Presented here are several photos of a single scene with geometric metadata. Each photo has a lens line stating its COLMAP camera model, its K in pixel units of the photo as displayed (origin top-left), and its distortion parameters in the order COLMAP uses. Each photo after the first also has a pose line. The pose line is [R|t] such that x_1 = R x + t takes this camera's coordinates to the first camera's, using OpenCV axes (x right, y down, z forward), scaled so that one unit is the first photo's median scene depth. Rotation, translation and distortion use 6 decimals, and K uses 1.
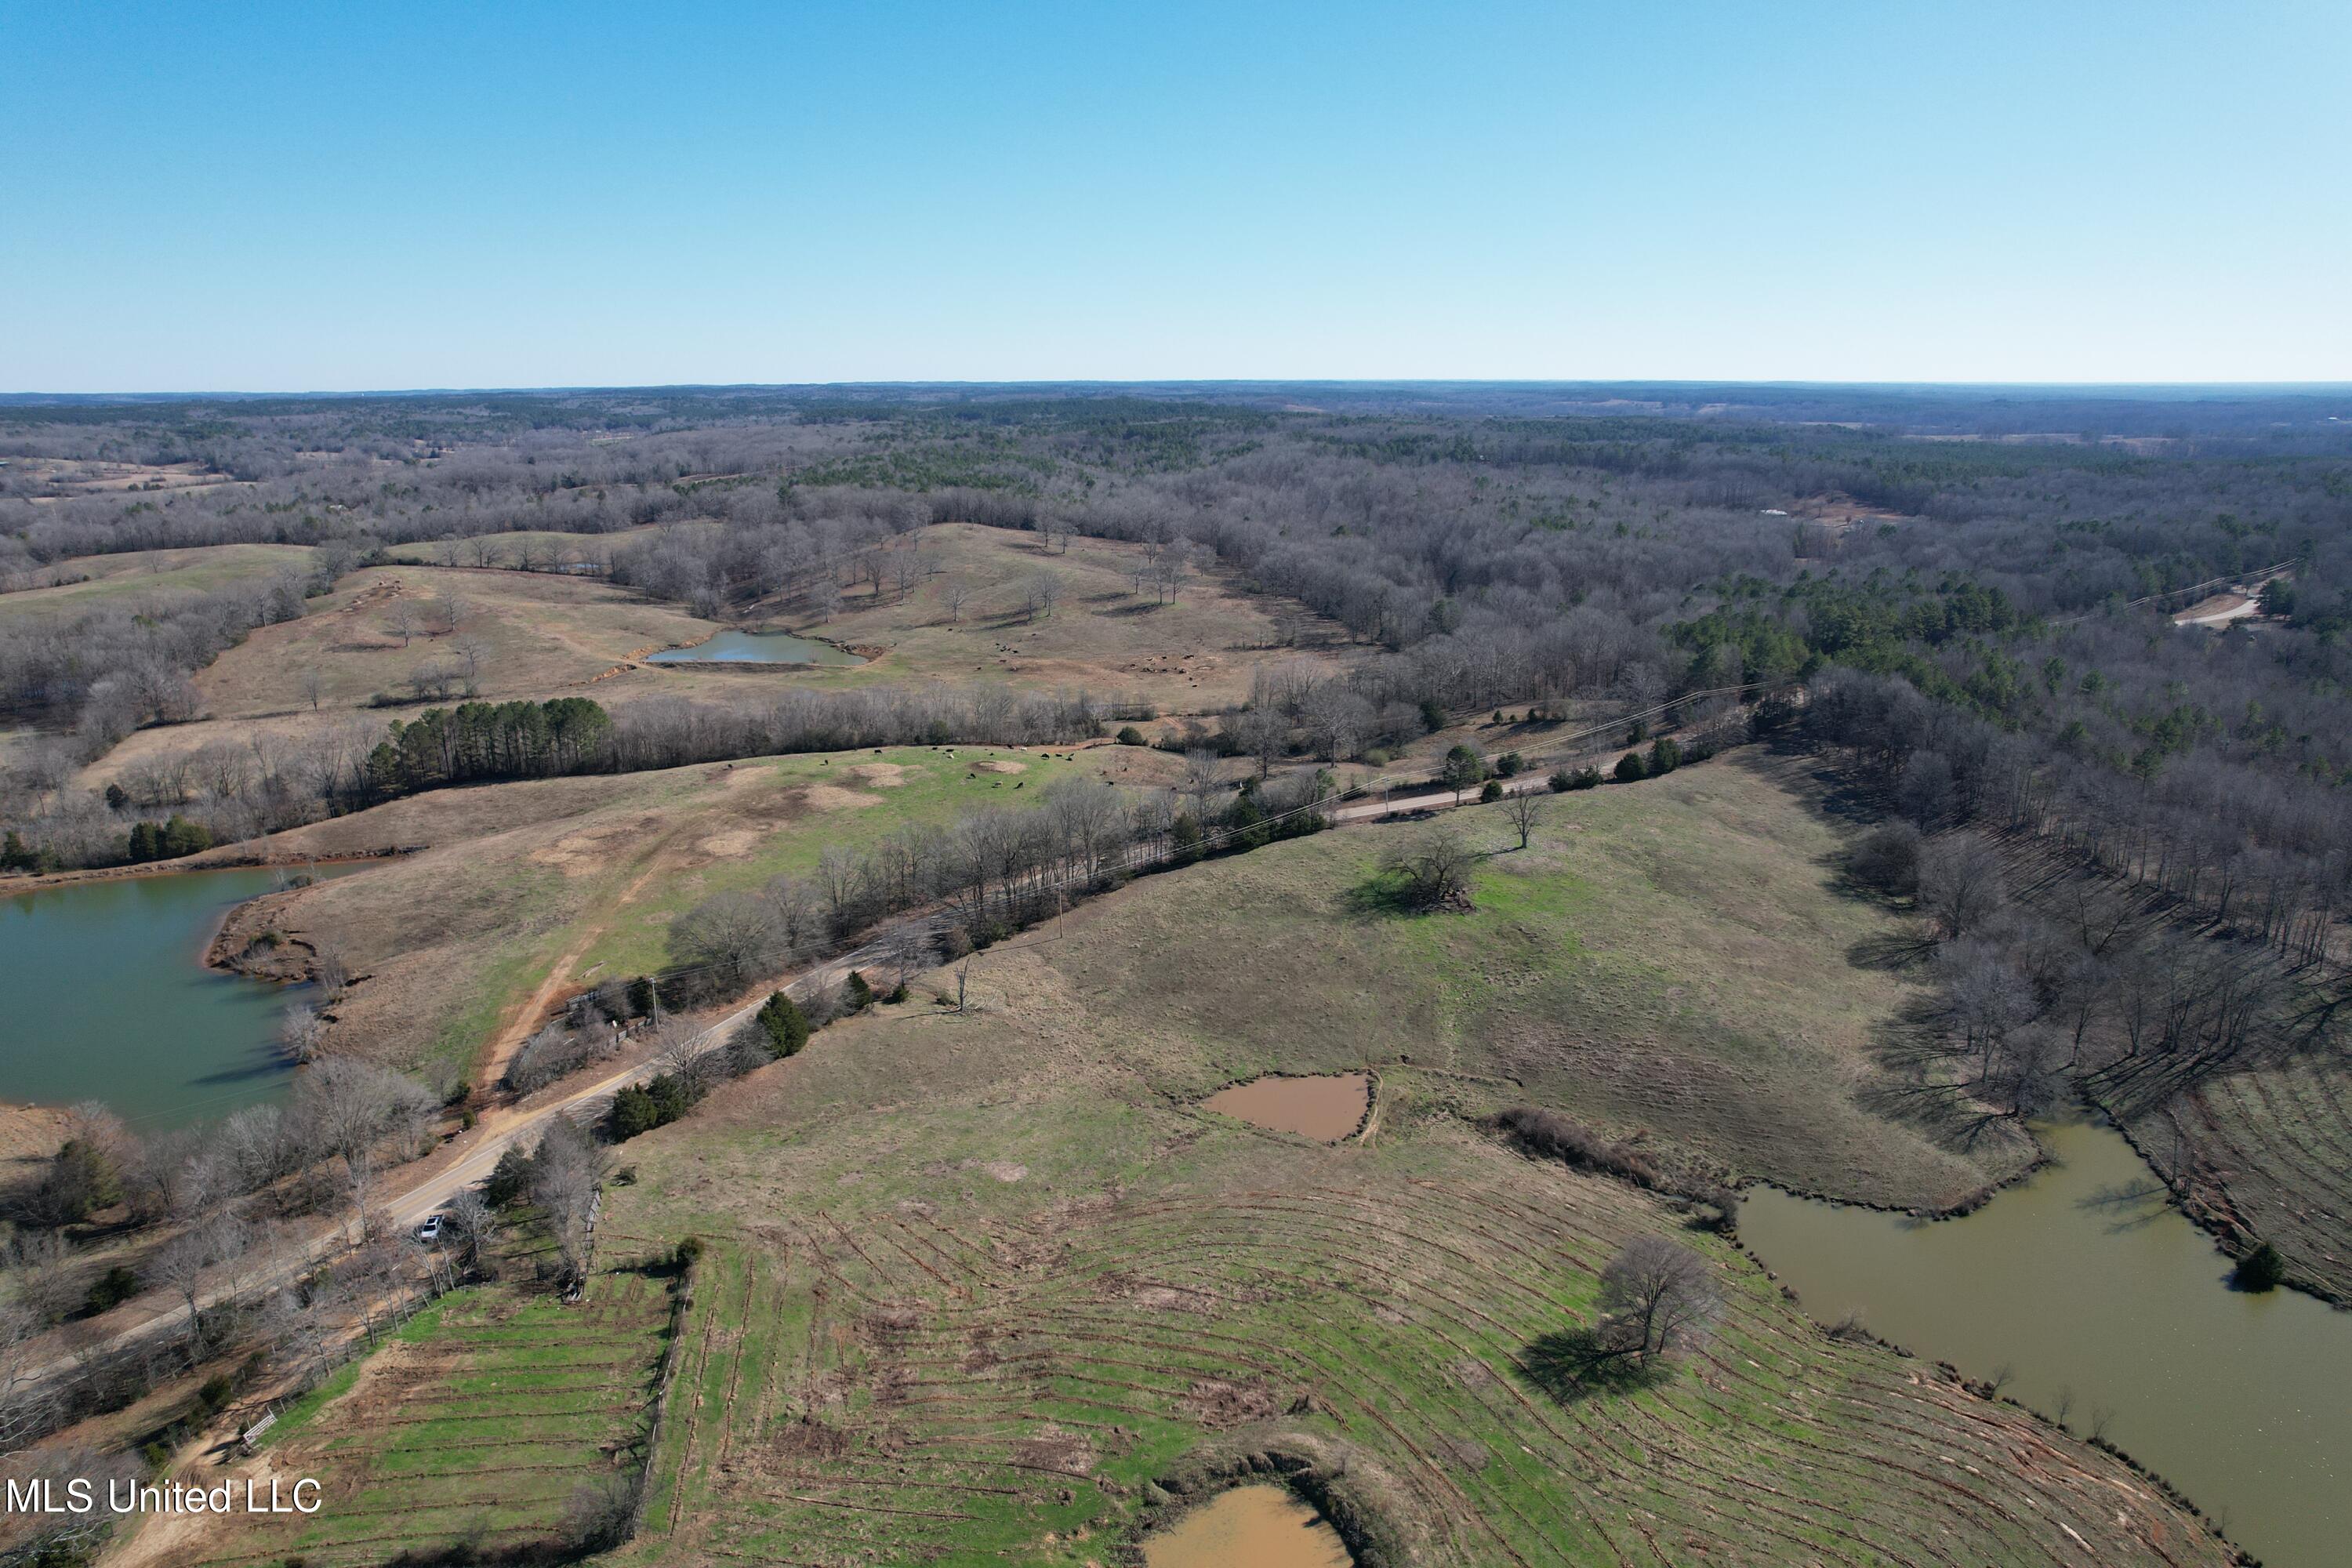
lens RADIAL K [[1511.8, 0, 1176.0], [0, 1511.8, 784.0], [0, 0, 1]] dist [-0.083883, 0.083330]
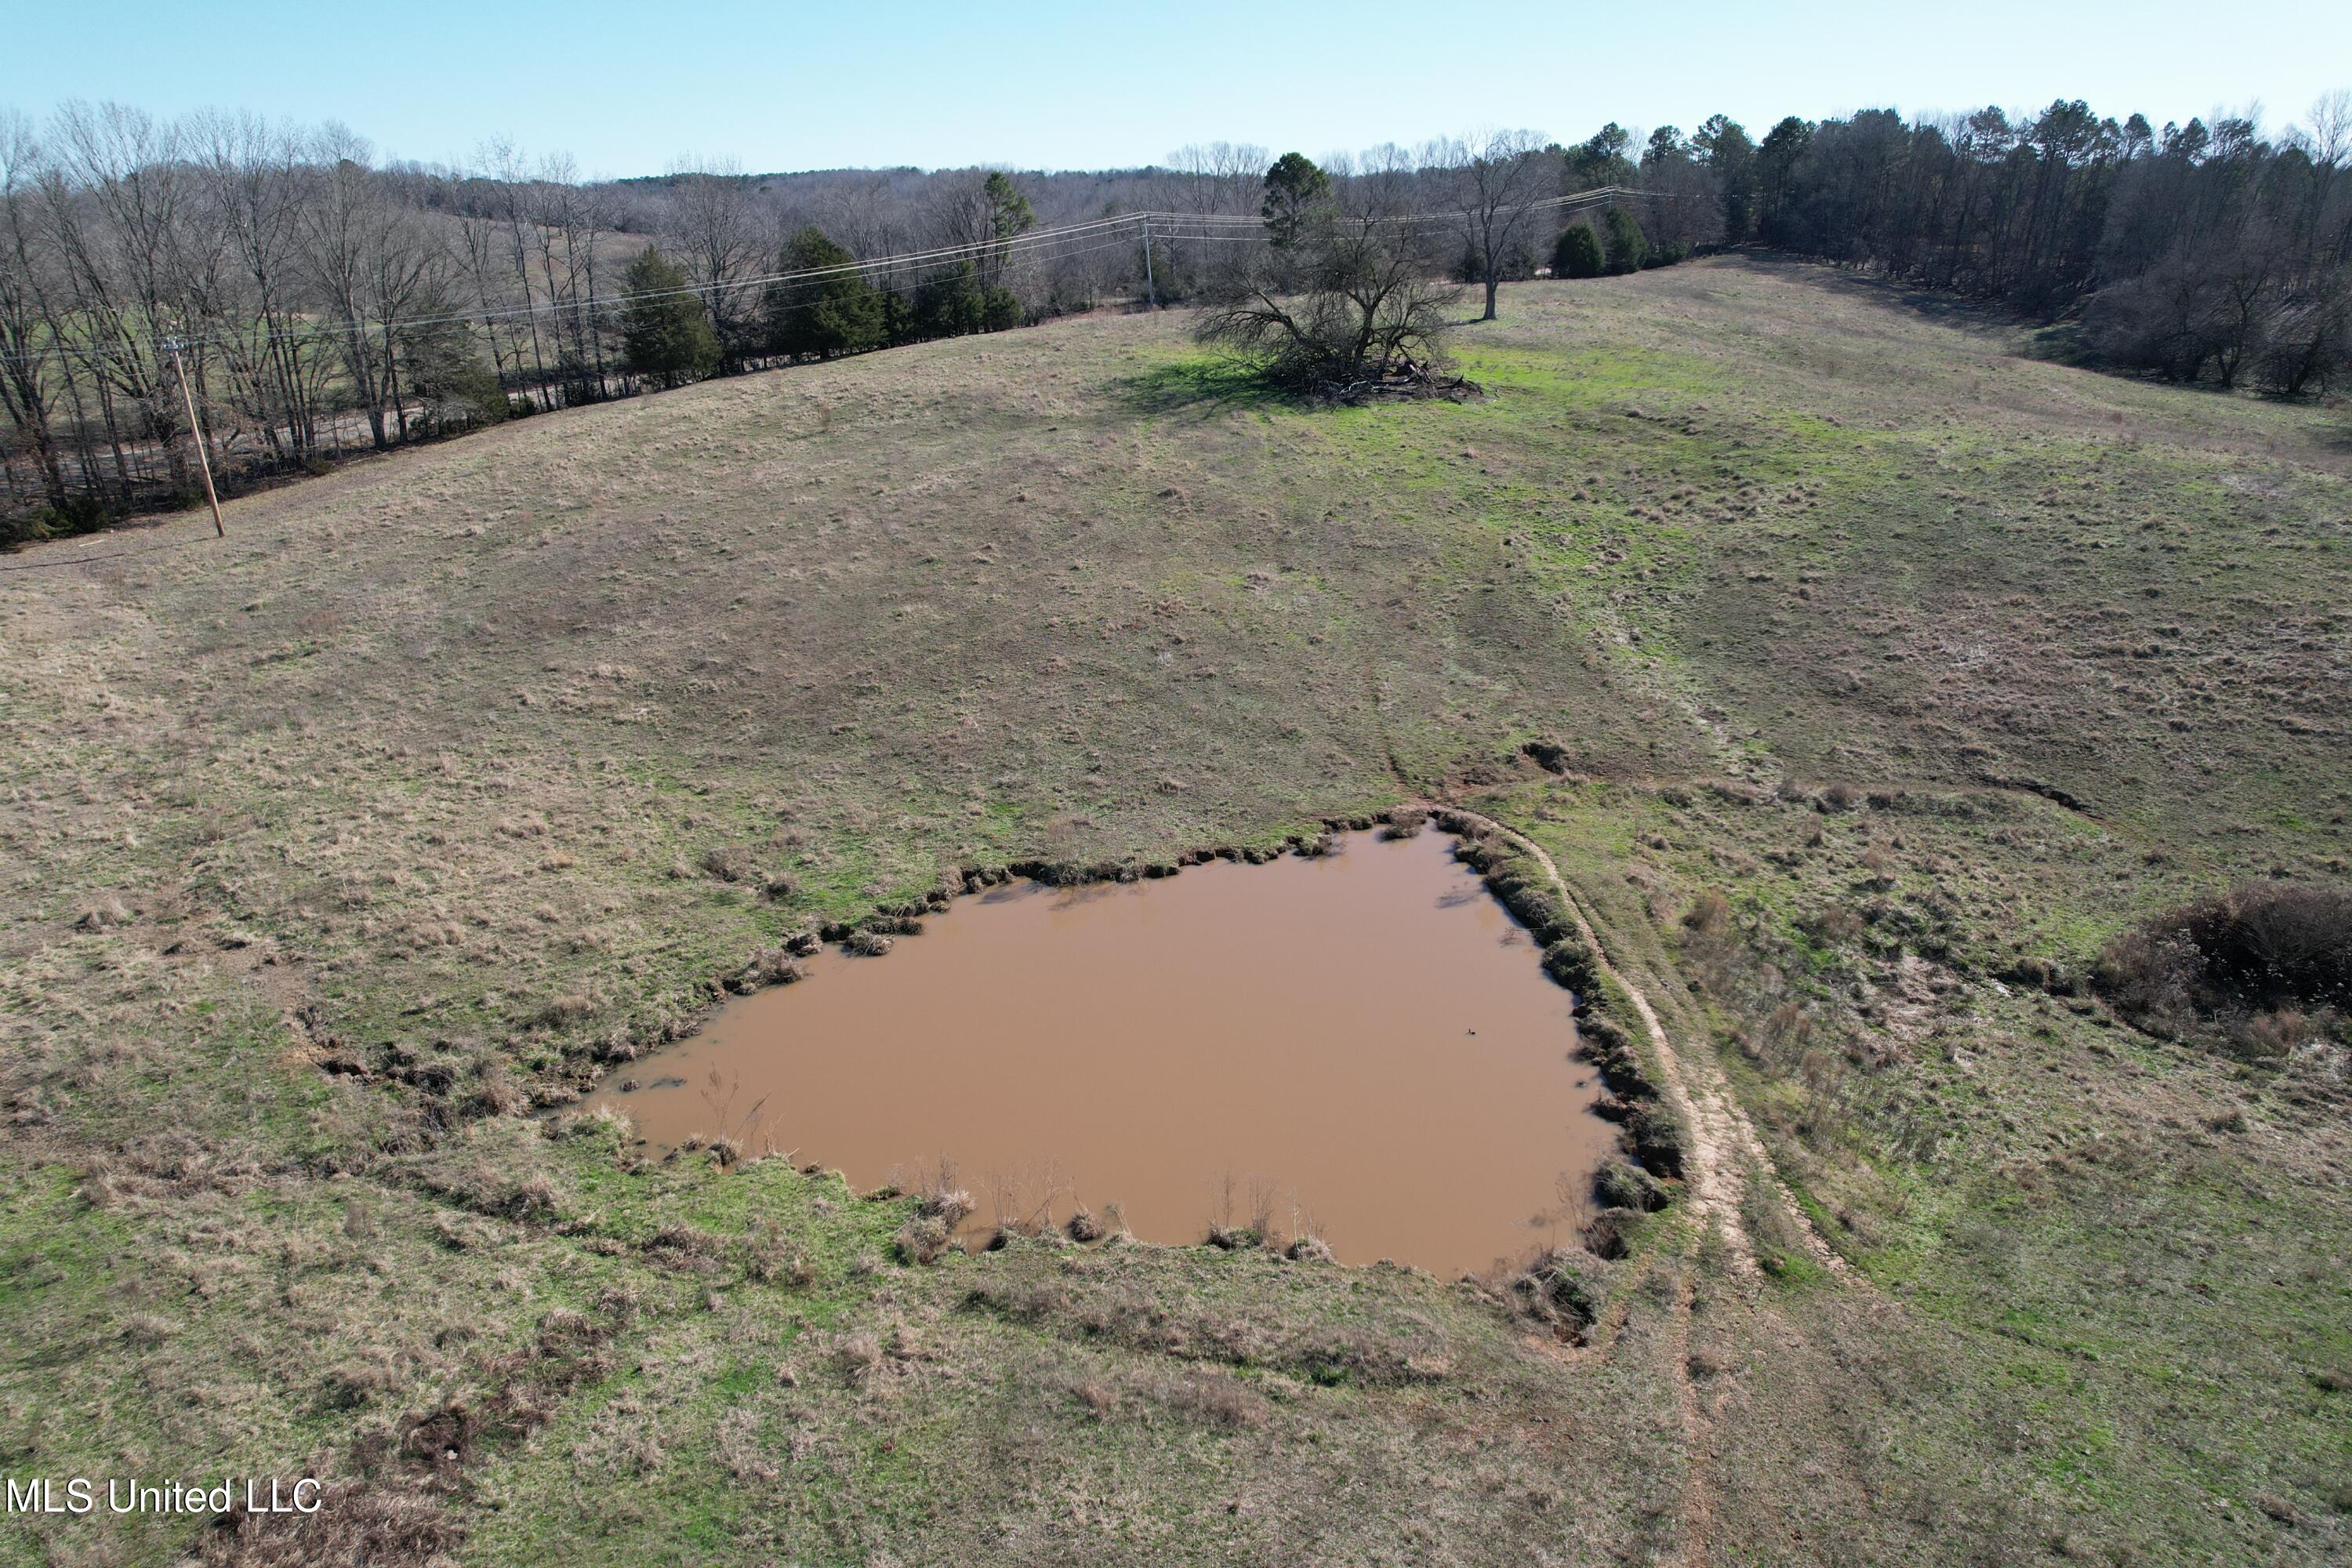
lens RADIAL K [[1511.8, 0, 1176.0], [0, 1511.8, 784.0], [0, 0, 1]] dist [-0.083883, 0.083330]
pose [[0.965262, -0.100058, 0.241364, 0.031986], [0.074452, 0.990803, 0.112991, 0.132659], [-0.250450, -0.091096, 0.963834, 0.668791]]
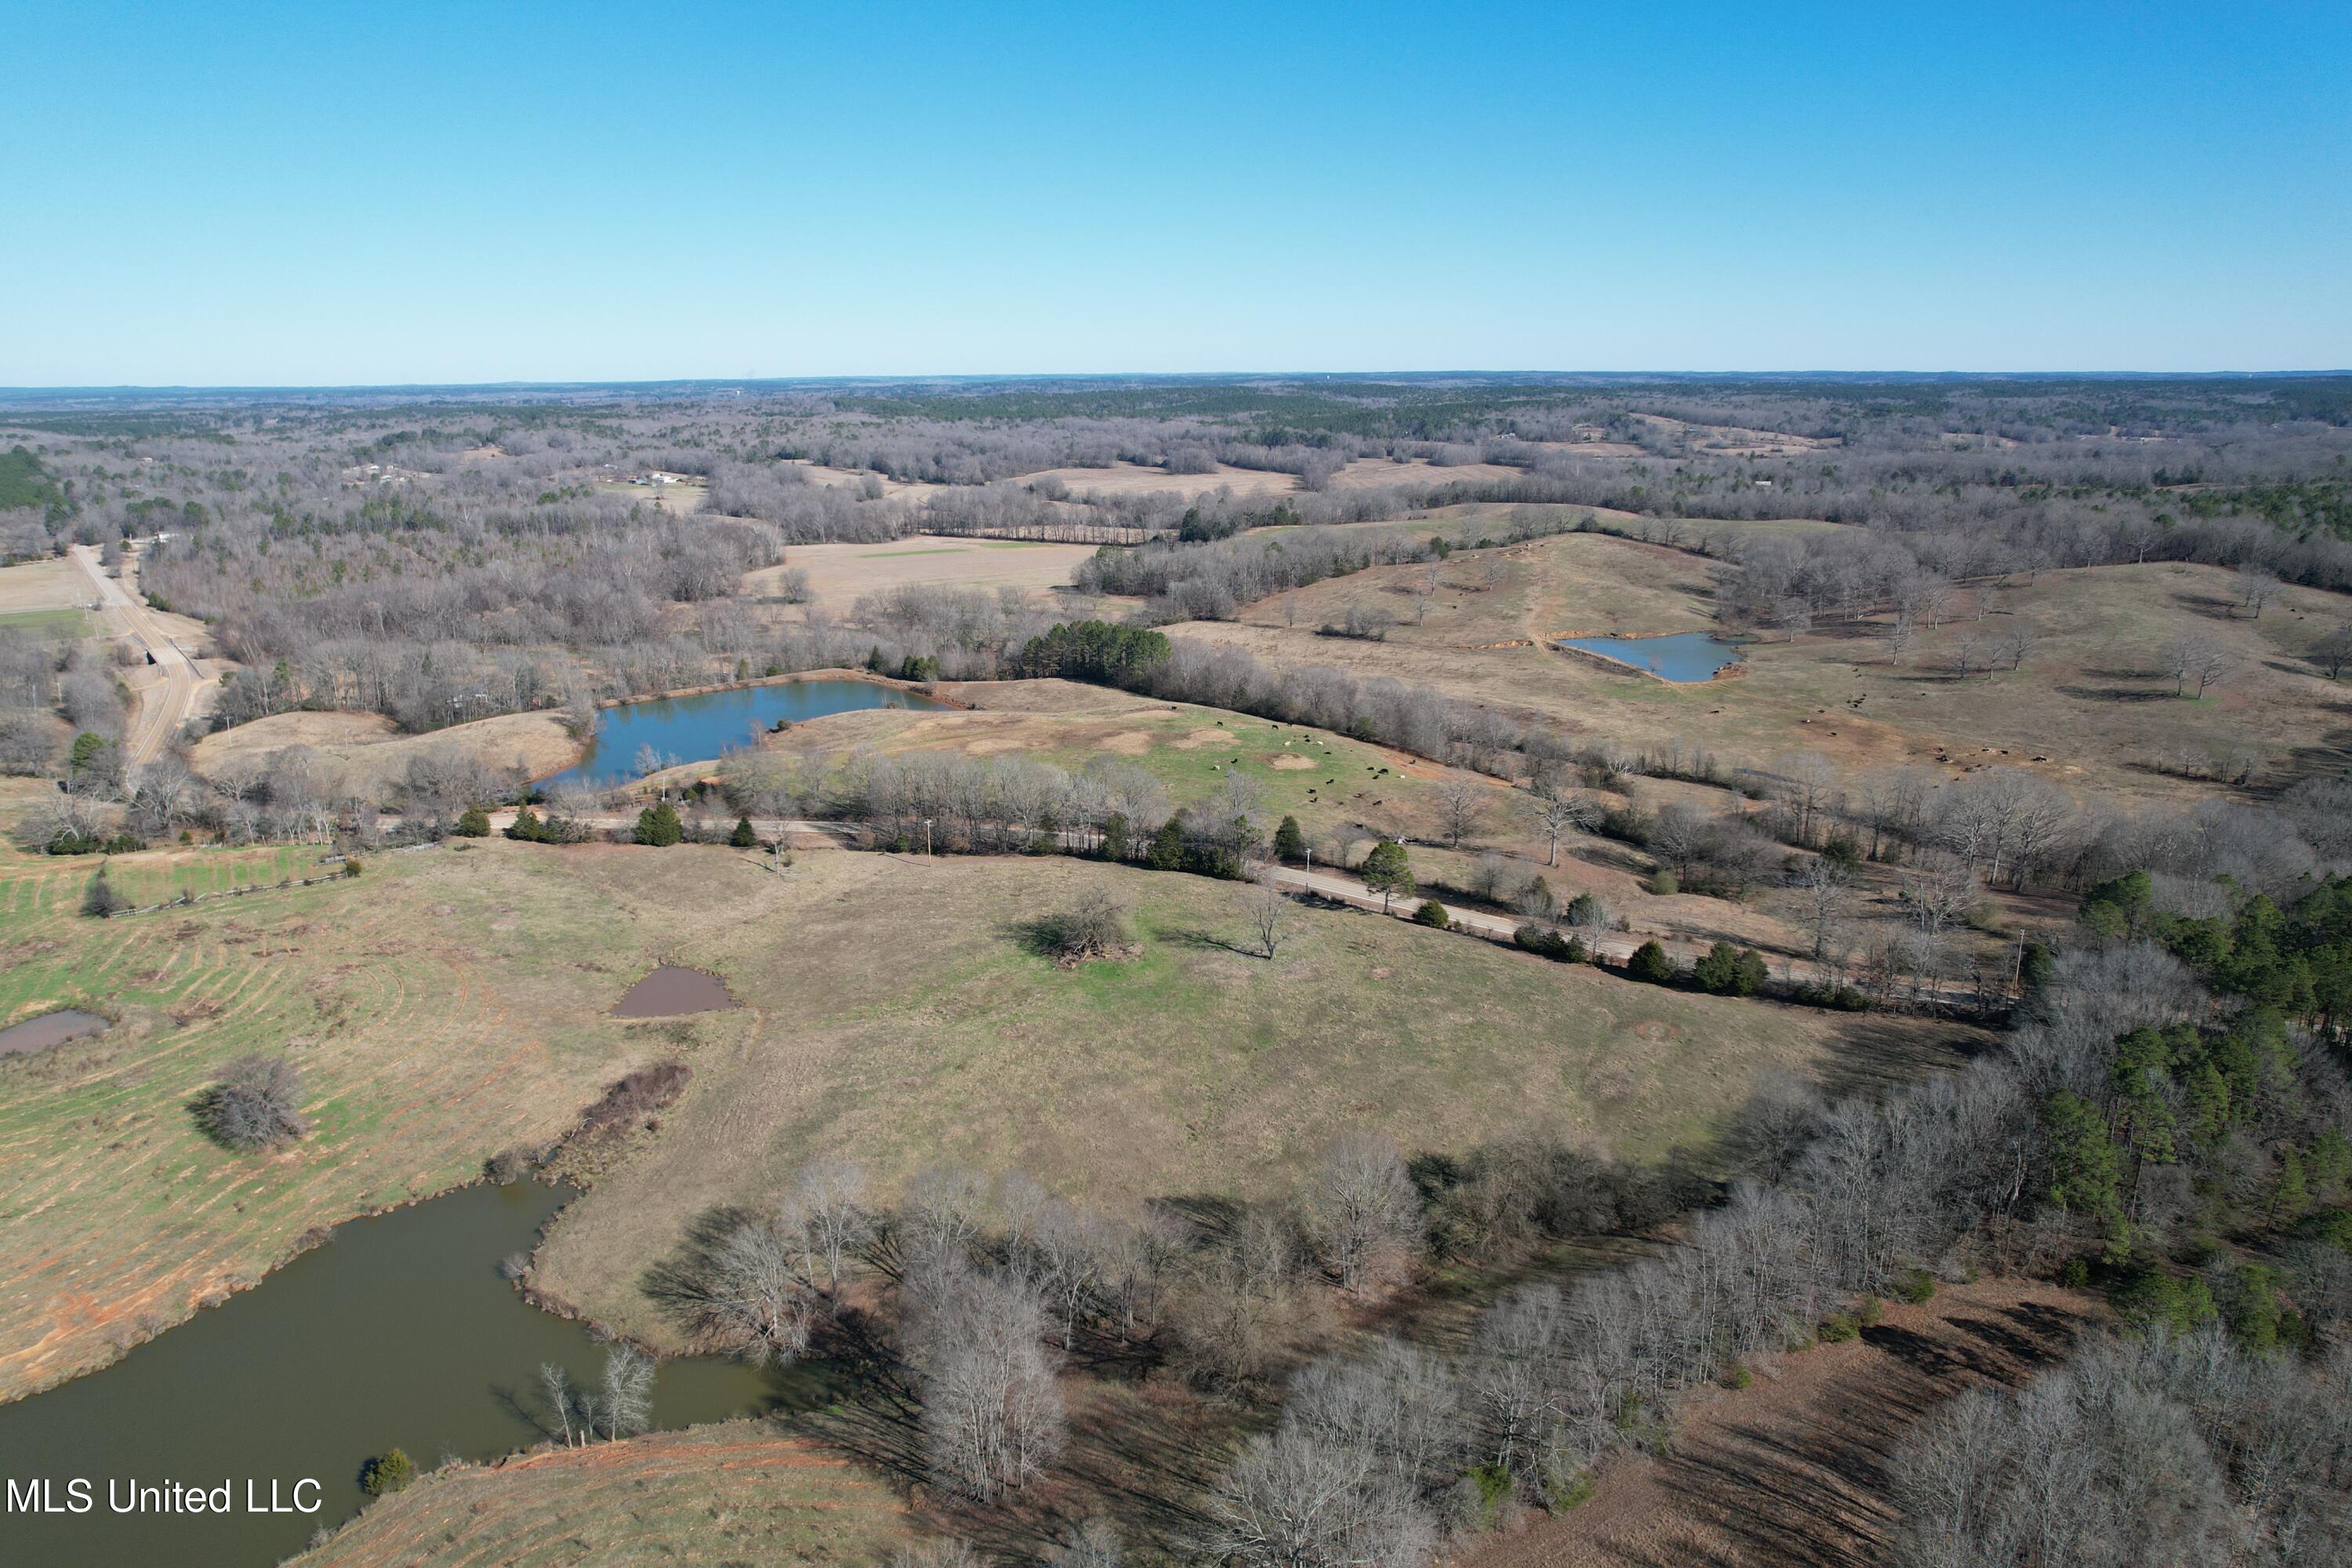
lens RADIAL K [[1511.8, 0, 1176.0], [0, 1511.8, 784.0], [0, 0, 1]] dist [-0.083883, 0.083330]
pose [[0.424740, 0.244670, -0.871626, 1.033911], [-0.232797, 0.959929, 0.156016, -0.192366], [0.874872, 0.136646, 0.464679, 0.622815]]
